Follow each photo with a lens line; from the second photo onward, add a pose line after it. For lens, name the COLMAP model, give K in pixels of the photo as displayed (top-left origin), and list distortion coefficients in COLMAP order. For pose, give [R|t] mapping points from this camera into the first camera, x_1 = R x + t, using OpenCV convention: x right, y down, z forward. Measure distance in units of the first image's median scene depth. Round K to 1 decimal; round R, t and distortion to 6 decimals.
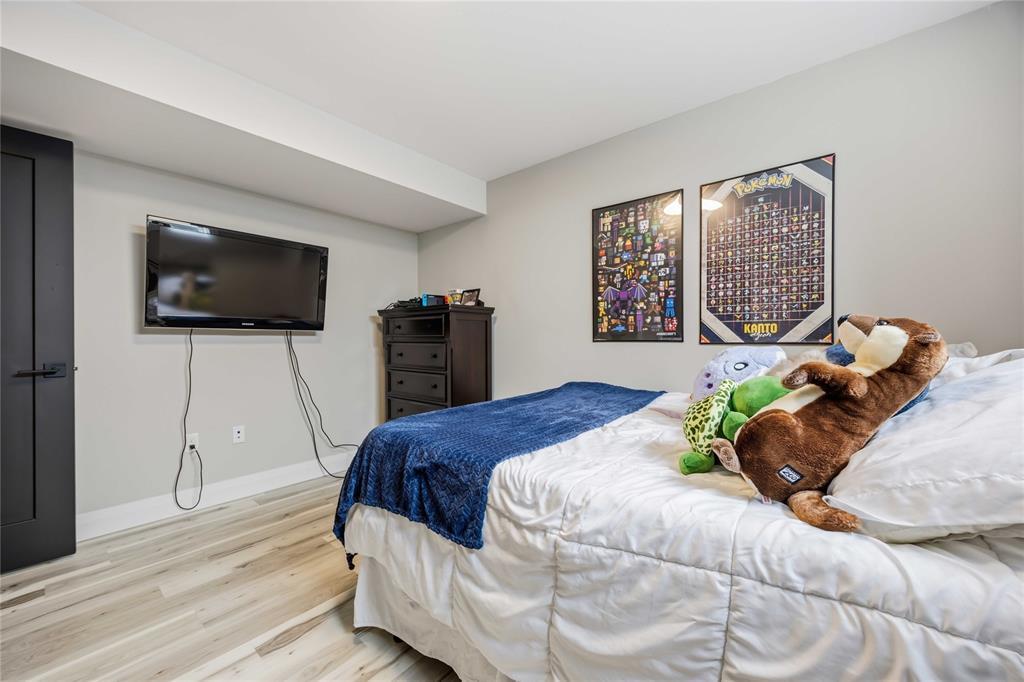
lens RADIAL K [[392.0, 0, 511.1], [0, 392.0, 337.8], [0, 0, 1]] dist [-0.012386, -0.000200]
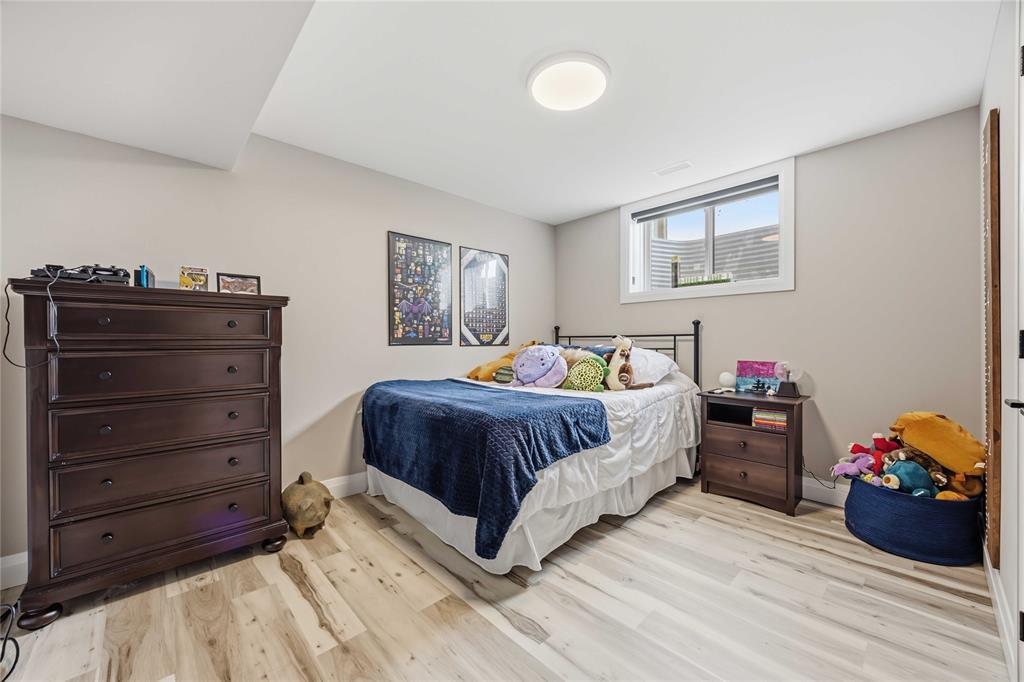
lens RADIAL K [[392.0, 0, 511.8], [0, 392.0, 344.1], [0, 0, 1]] dist [-0.012386, -0.000200]
pose [[0.122045, -0.002292, 0.992522, -0.966118], [0.002699, 0.999994, 0.001978, 0.004929], [-0.992521, 0.002437, 0.122050, 0.542058]]
